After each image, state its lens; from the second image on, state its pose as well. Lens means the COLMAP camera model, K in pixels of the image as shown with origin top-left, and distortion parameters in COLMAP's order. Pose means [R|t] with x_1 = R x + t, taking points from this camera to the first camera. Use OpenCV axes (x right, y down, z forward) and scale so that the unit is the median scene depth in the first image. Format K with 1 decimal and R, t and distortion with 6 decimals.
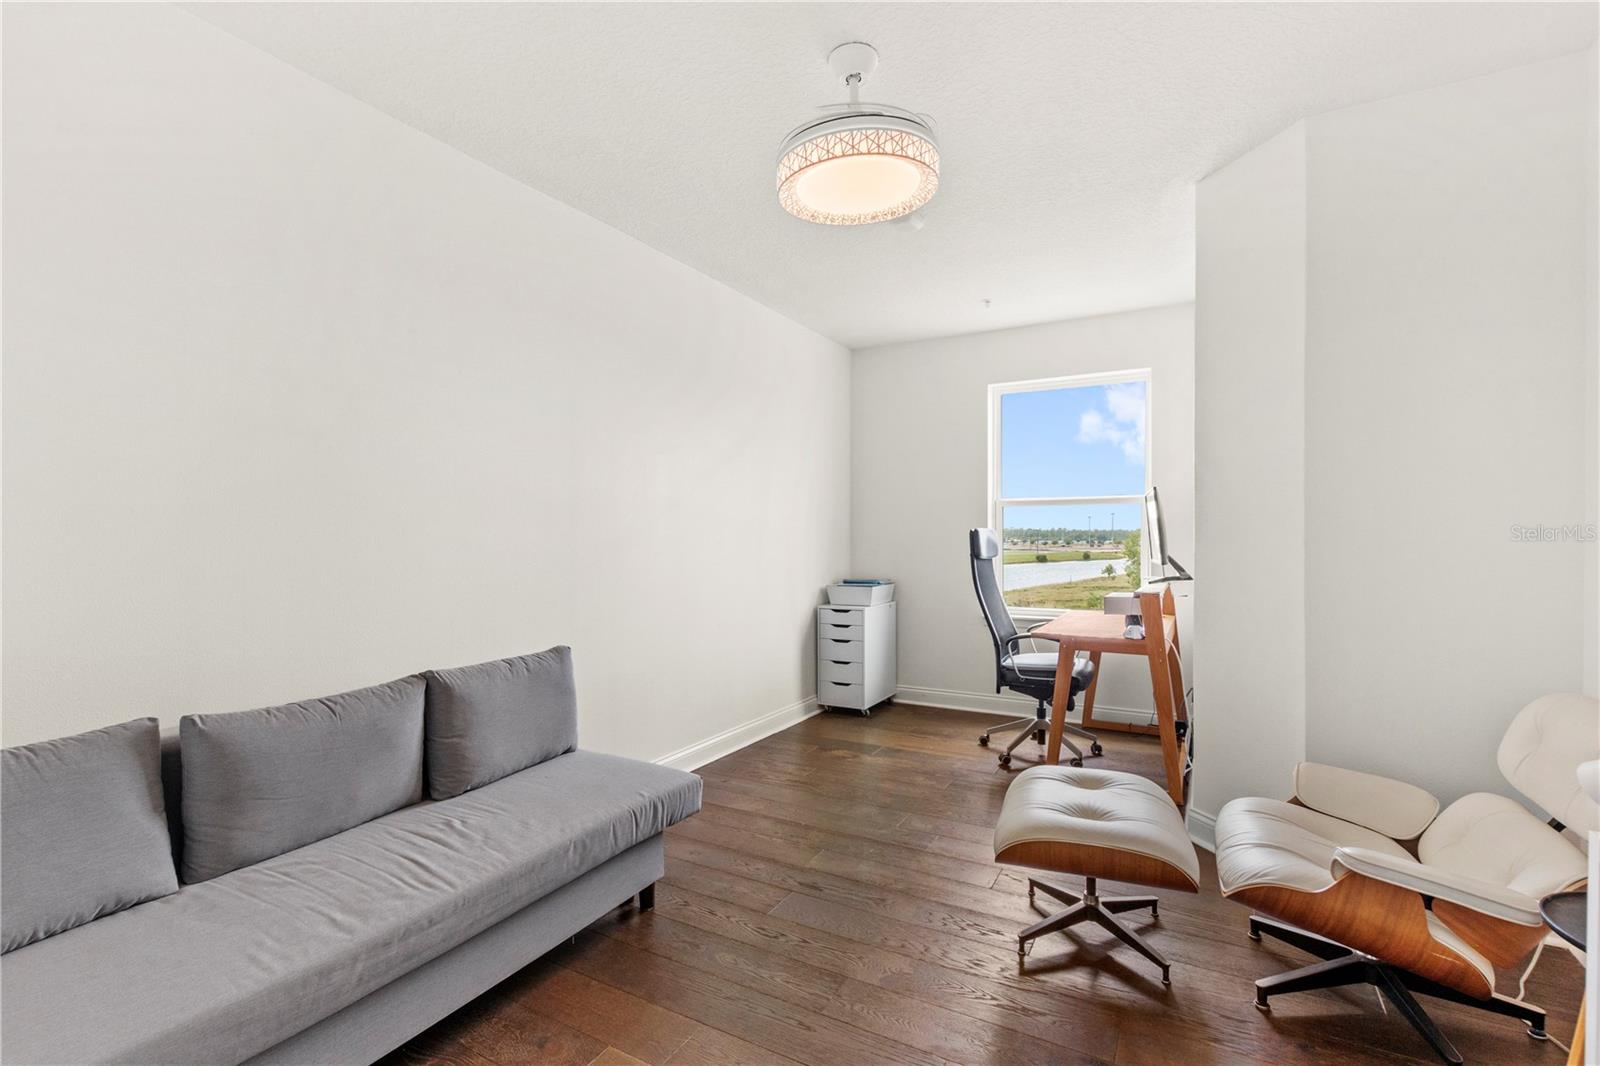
lens RADIAL K [[734.1, 0, 802.6], [0, 734.1, 527.9], [0, 0, 1]] dist [0.000514, -0.000021]
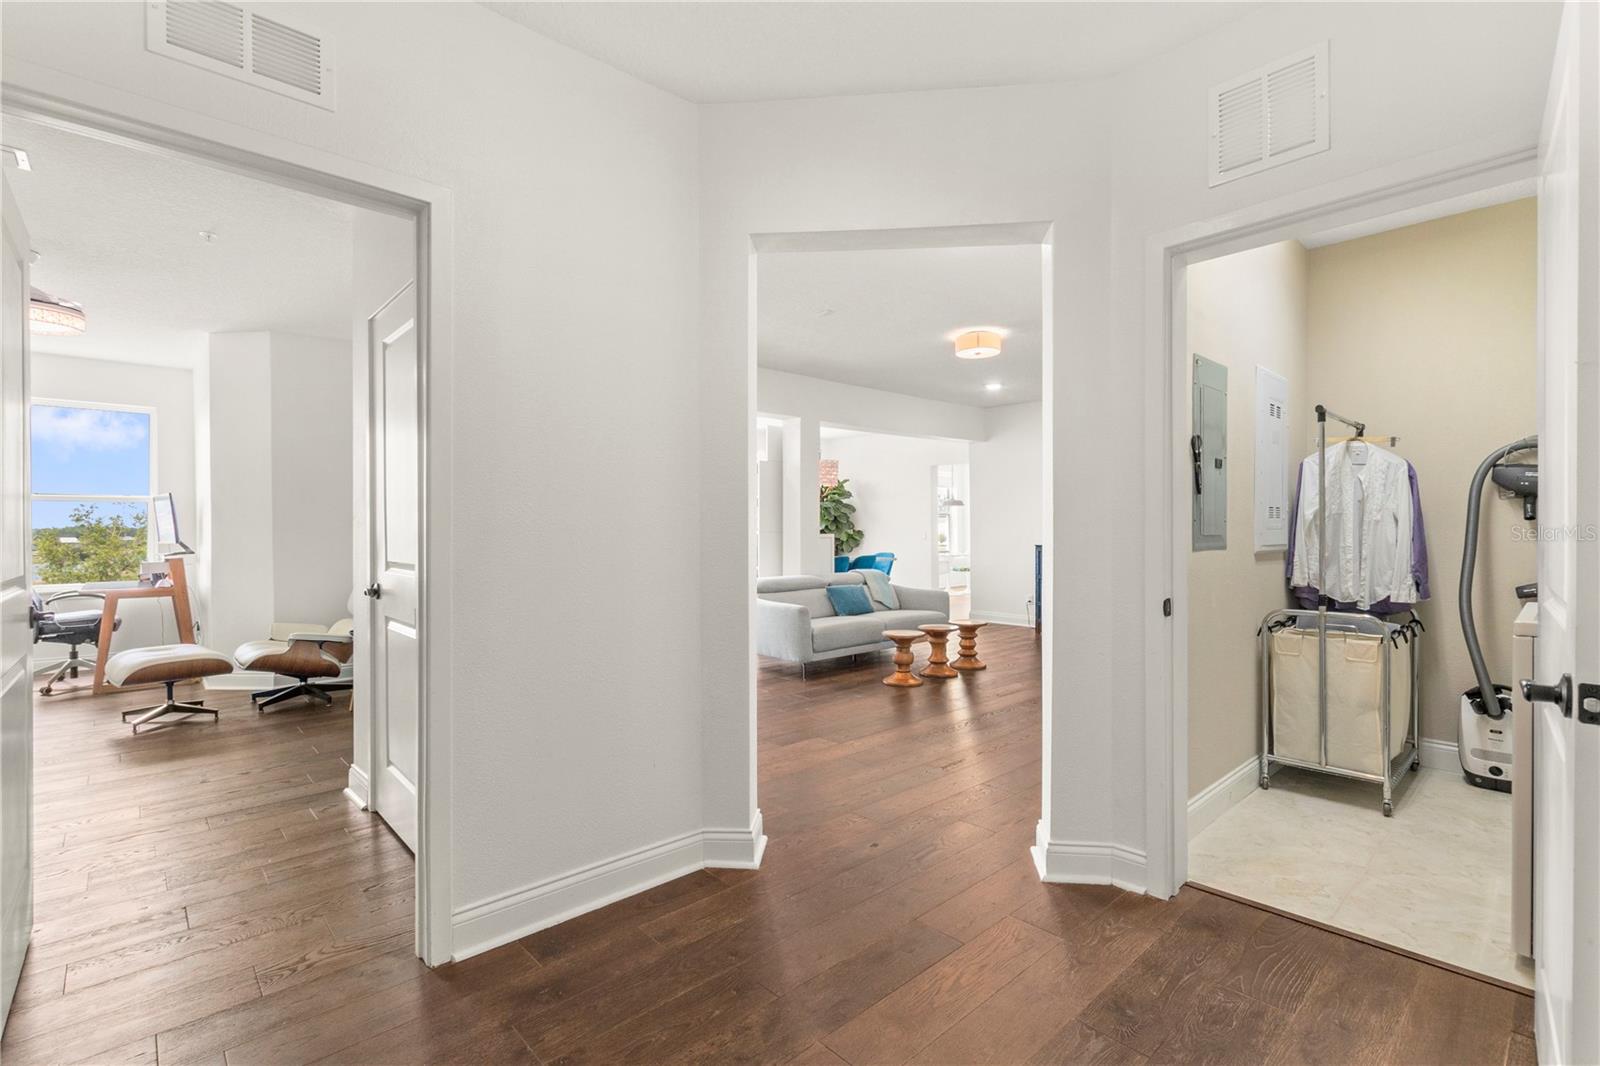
lens RADIAL K [[723.7, 0, 794.9], [0, 723.7, 535.3], [0, 0, 1]] dist [0.003224, -0.001074]
pose [[0.322860, -0.014525, 0.946335, -0.563546], [-0.000913, 0.999877, 0.015658, 0.008241], [-0.946446, -0.005919, 0.322807, -0.766118]]
